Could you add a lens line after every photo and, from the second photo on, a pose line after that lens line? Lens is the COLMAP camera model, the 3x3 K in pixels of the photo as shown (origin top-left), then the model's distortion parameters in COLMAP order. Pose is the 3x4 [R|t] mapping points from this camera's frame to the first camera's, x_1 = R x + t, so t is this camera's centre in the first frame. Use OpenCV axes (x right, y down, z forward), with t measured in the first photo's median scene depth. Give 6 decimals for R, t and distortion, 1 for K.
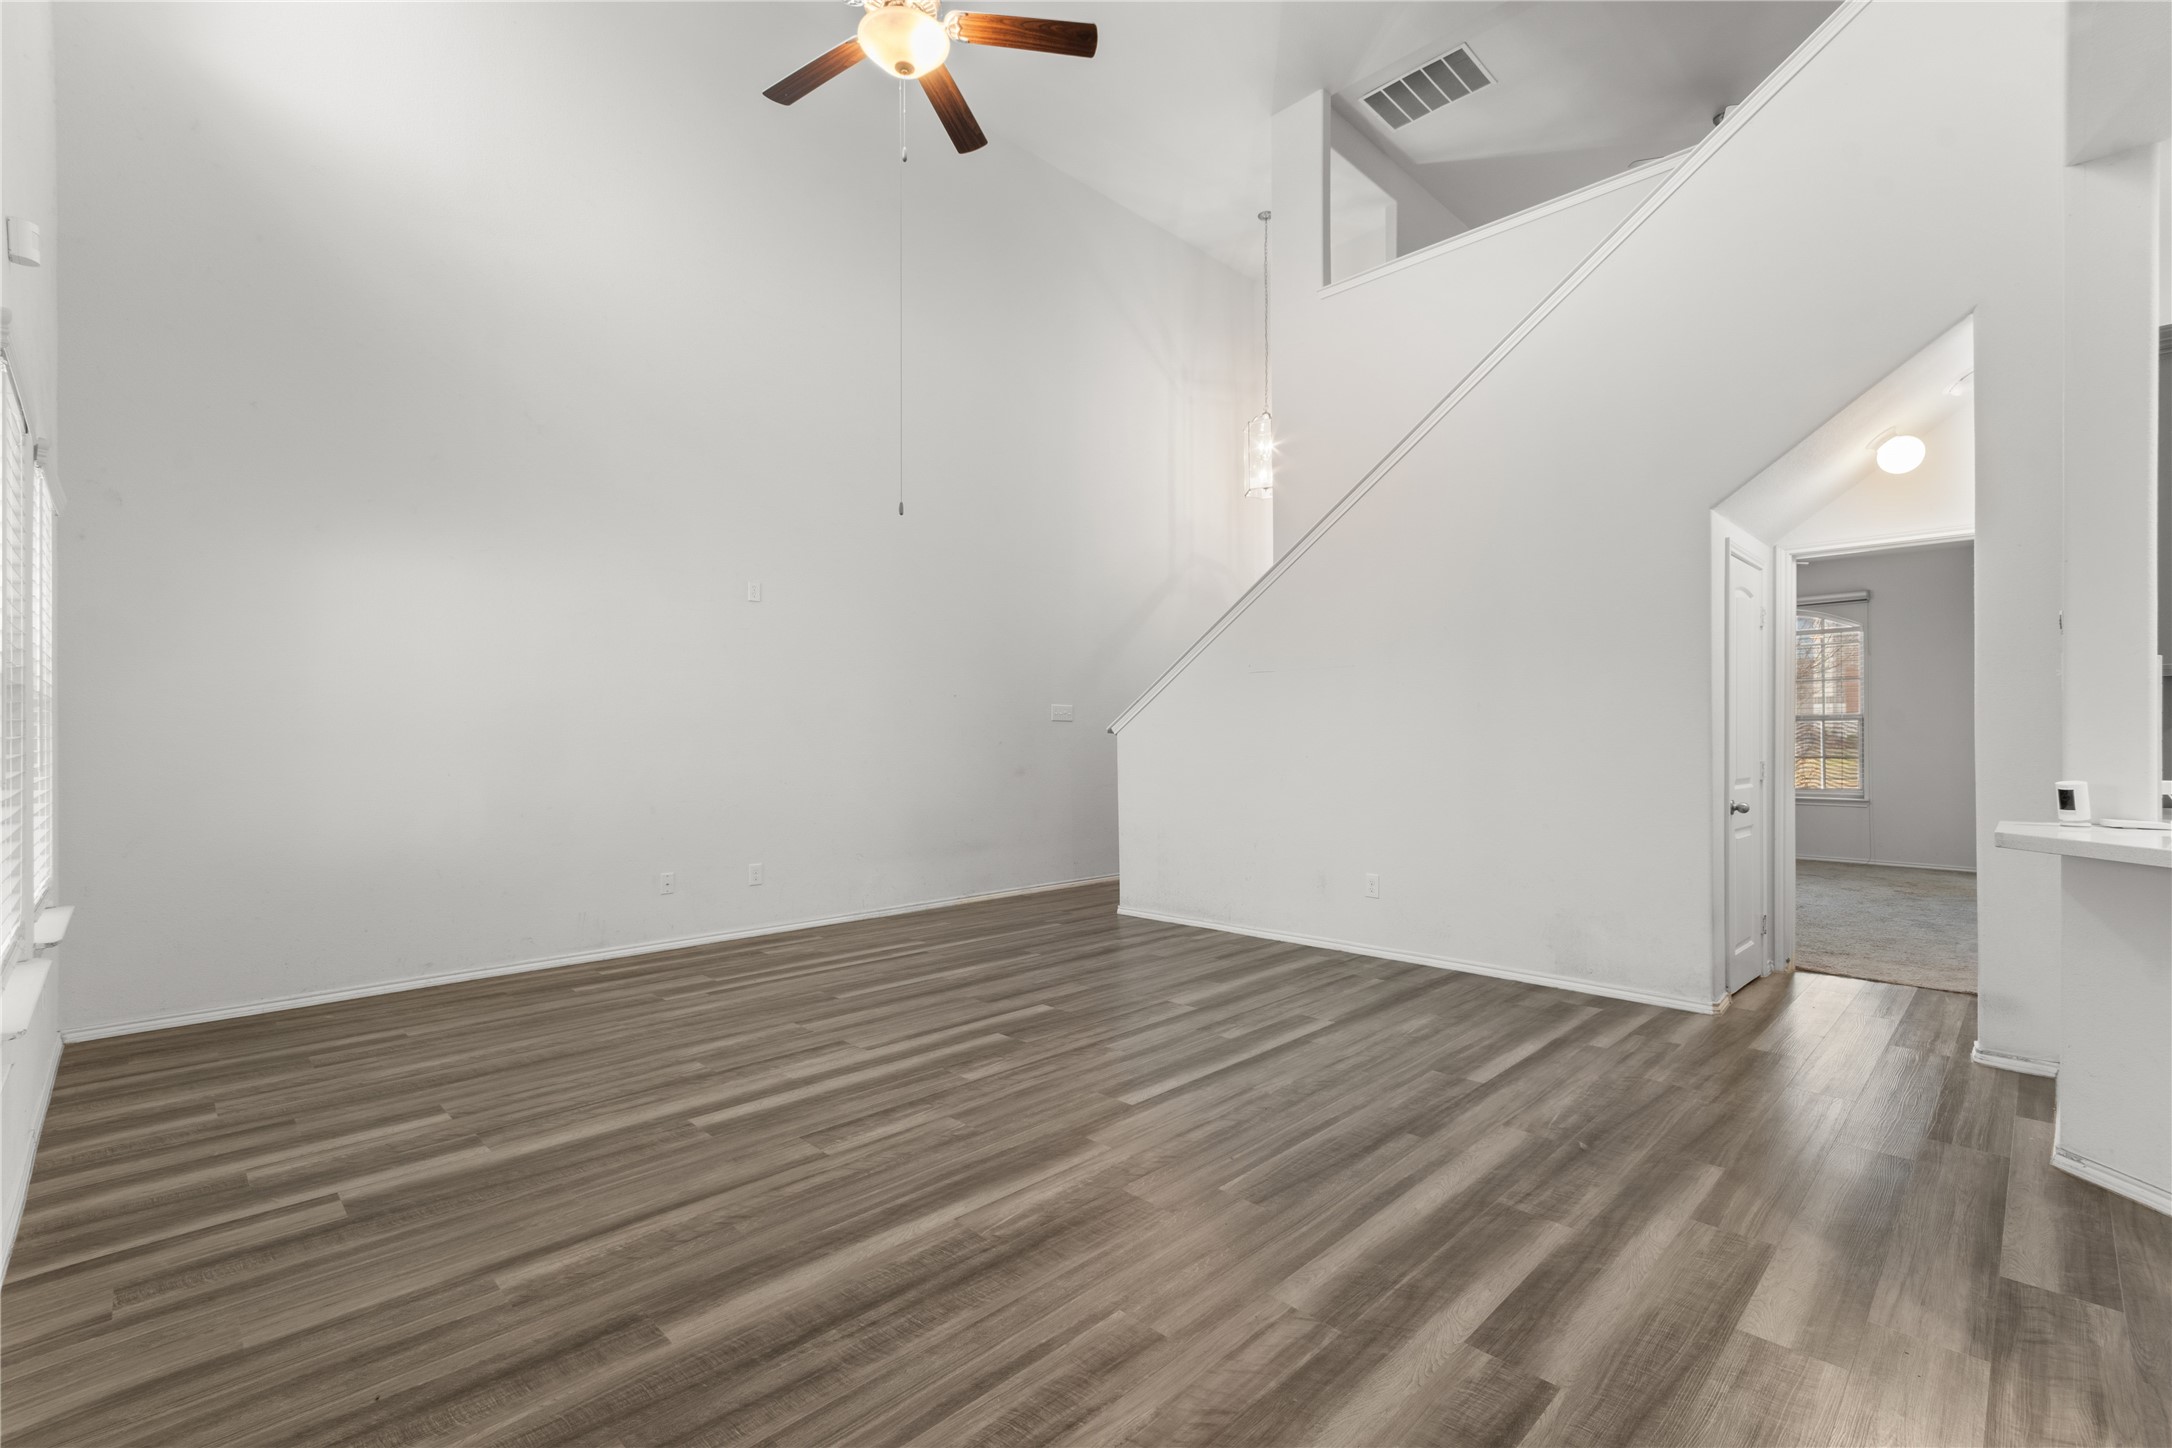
lens RADIAL K [[955.8, 0, 1086.2], [0, 955.8, 739.0], [0, 0, 1]] dist [0.003689, 0.001500]
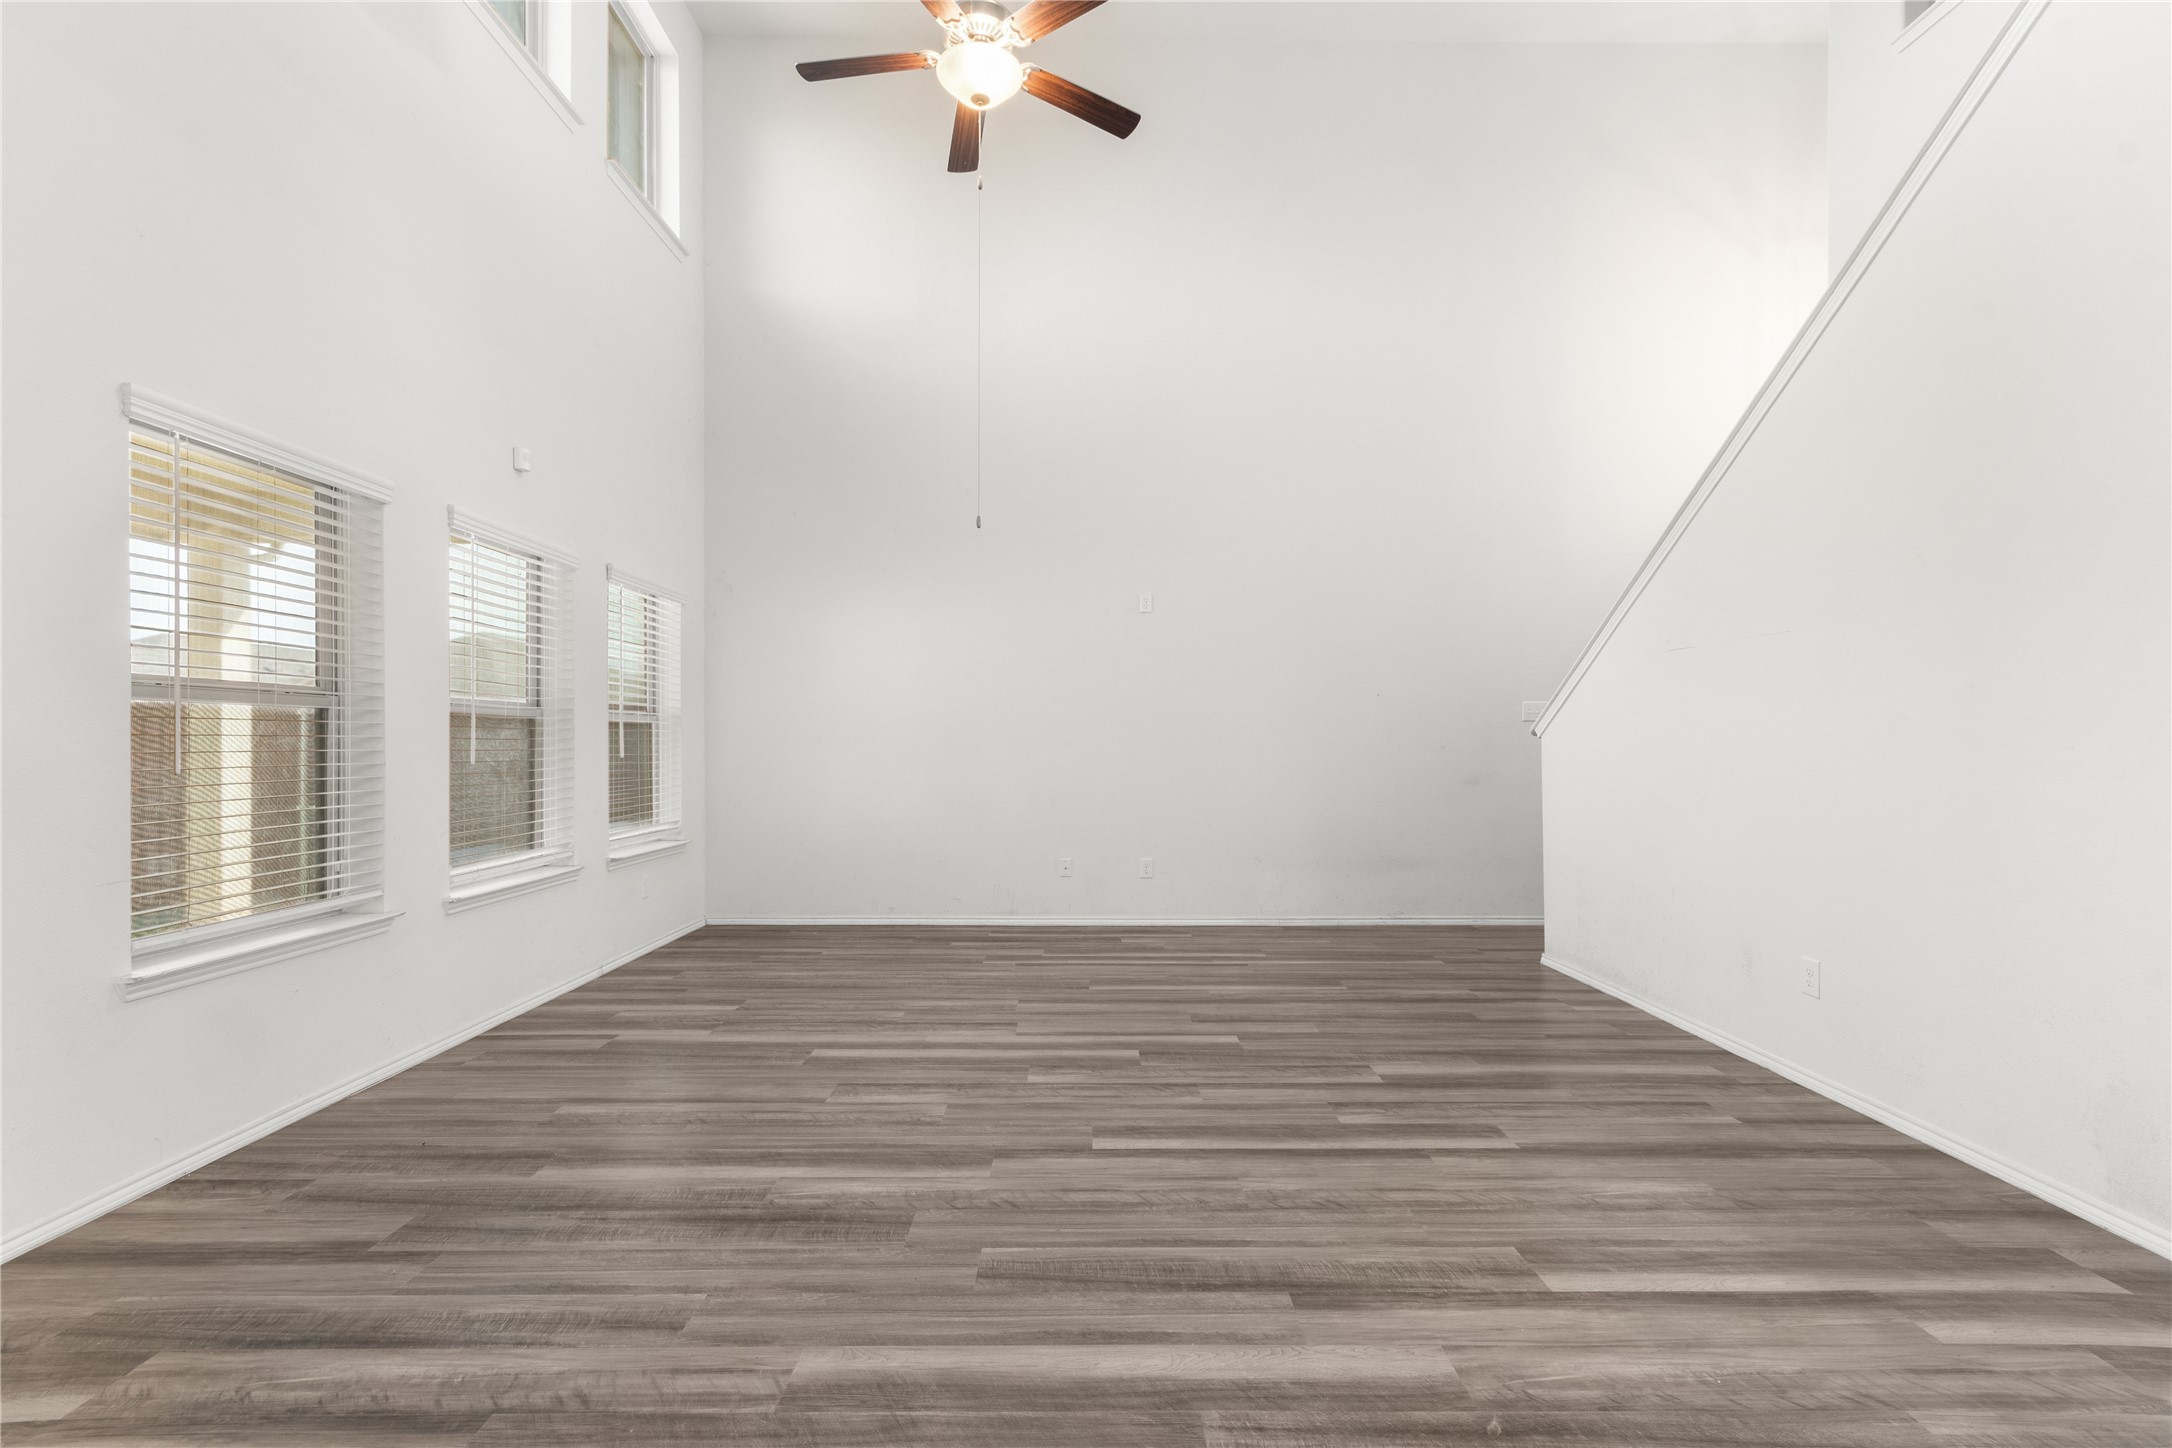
lens RADIAL K [[955.8, 0, 1087.4], [0, 955.8, 762.6], [0, 0, 1]] dist [0.003689, 0.001500]
pose [[0.711181, 0.019218, -0.702746, 0.628034], [-0.003691, 0.999715, 0.023604, -0.002493], [0.702999, -0.014193, 0.711049, 0.336769]]
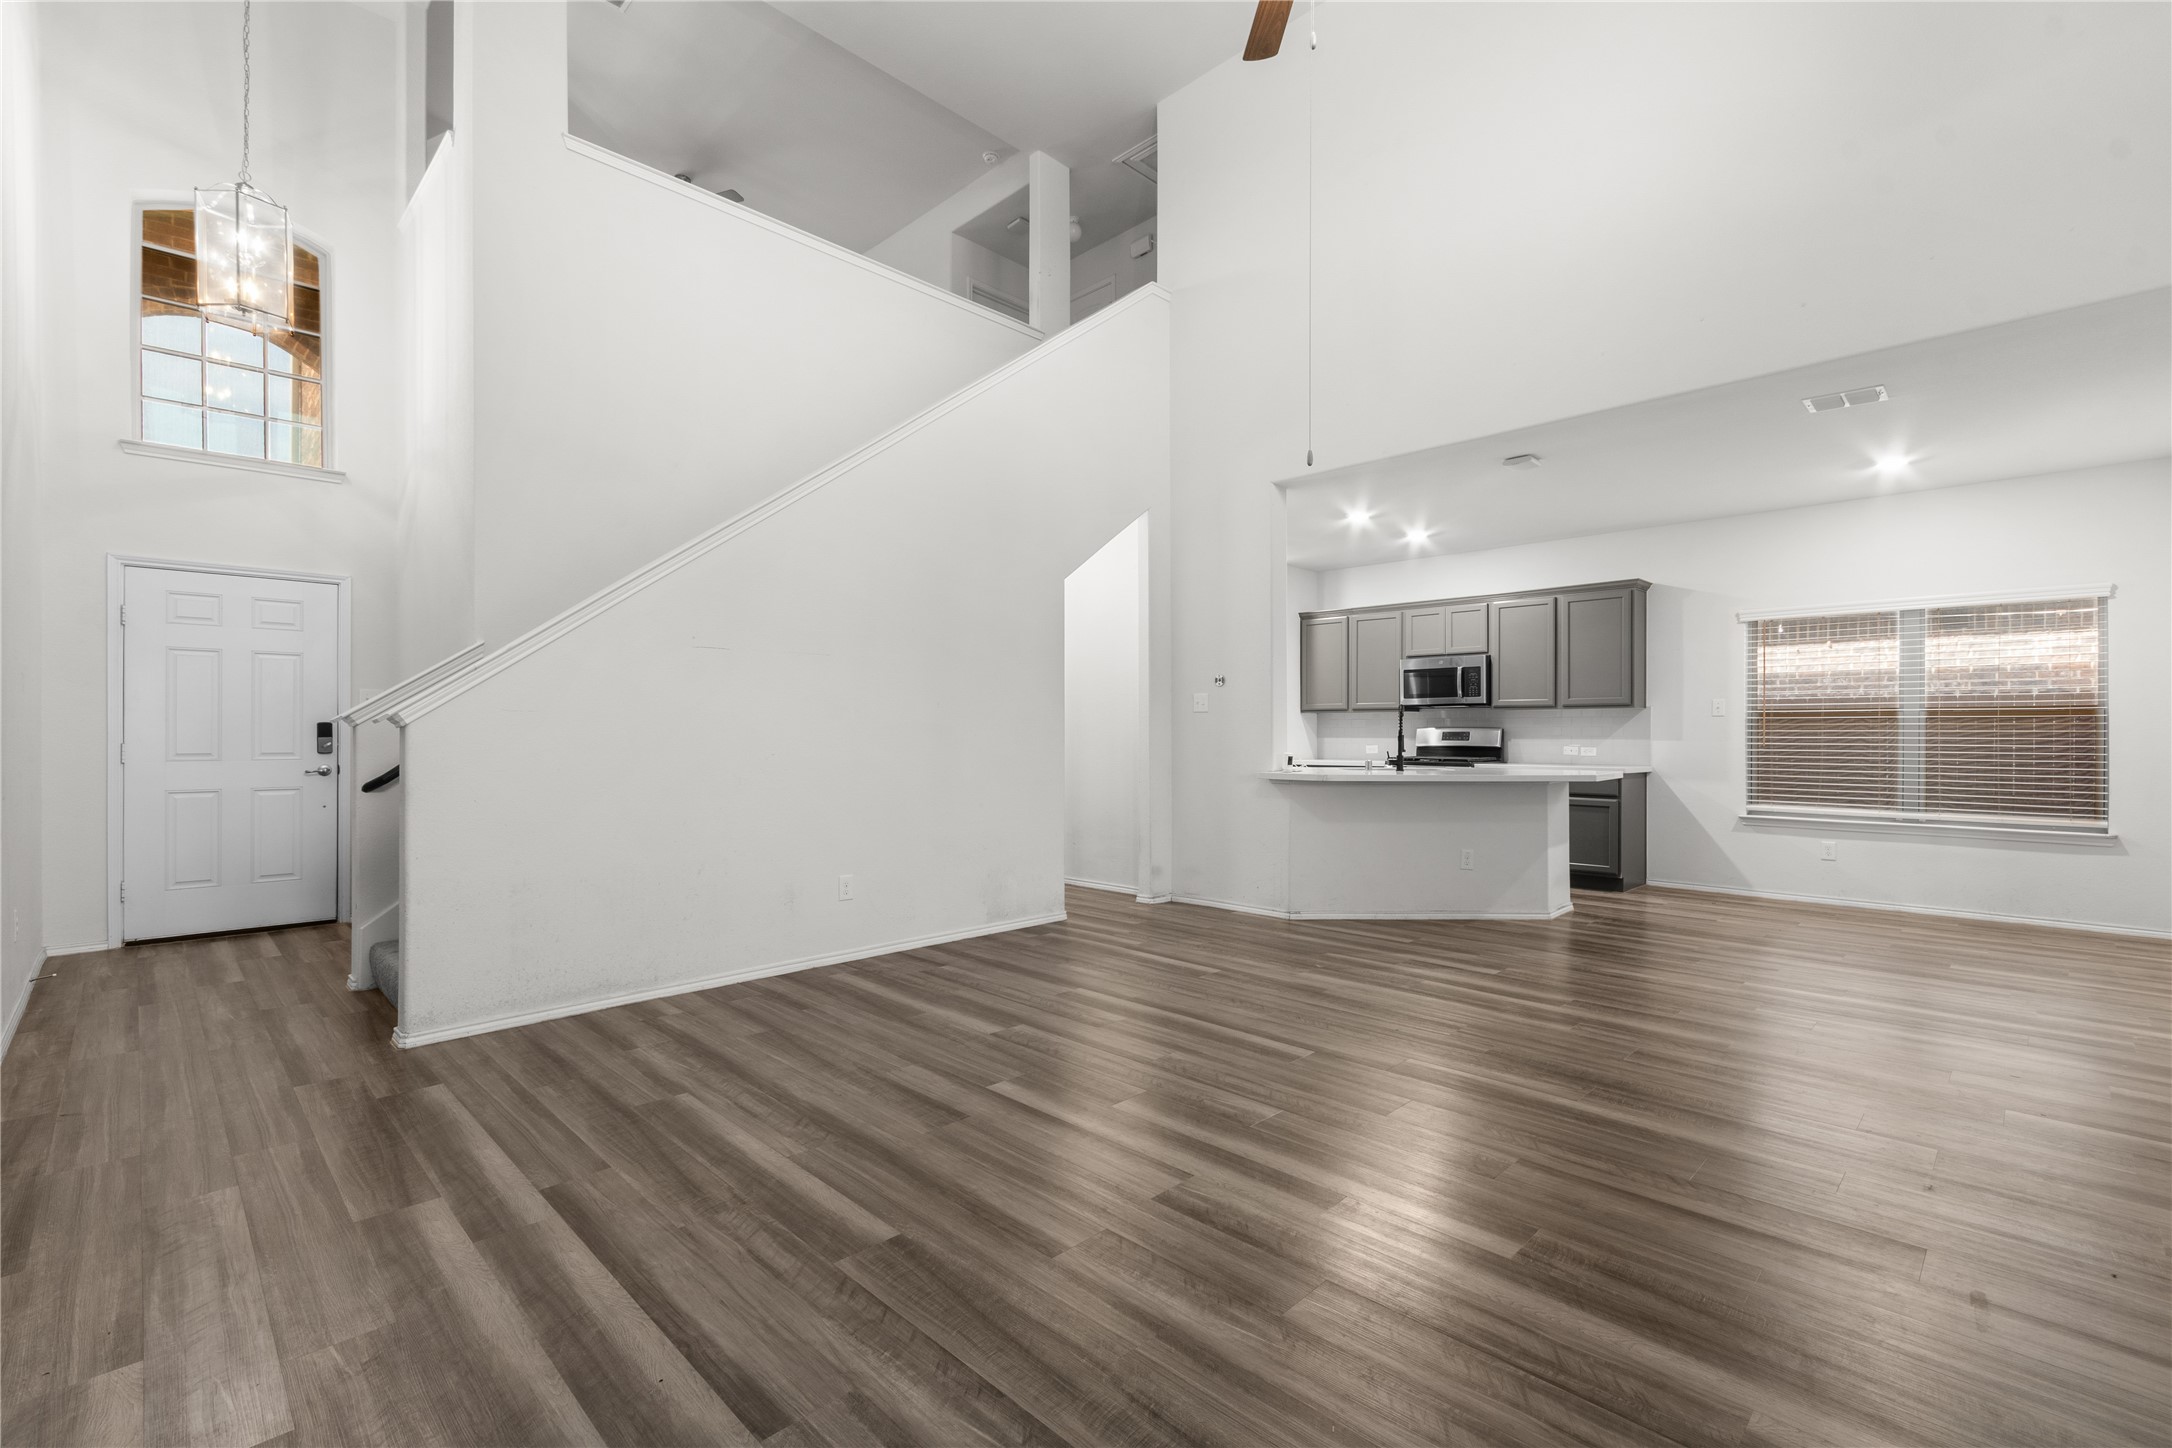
lens RADIAL K [[955.8, 0, 1091.5], [0, 955.8, 732.2], [0, 0, 1]] dist [0.003689, 0.001500]
pose [[-0.003870, 0.004175, 0.999984, -1.028742], [-0.000180, 0.999991, -0.004175, 0.003705], [-0.999992, -0.000196, -0.003869, 1.189637]]
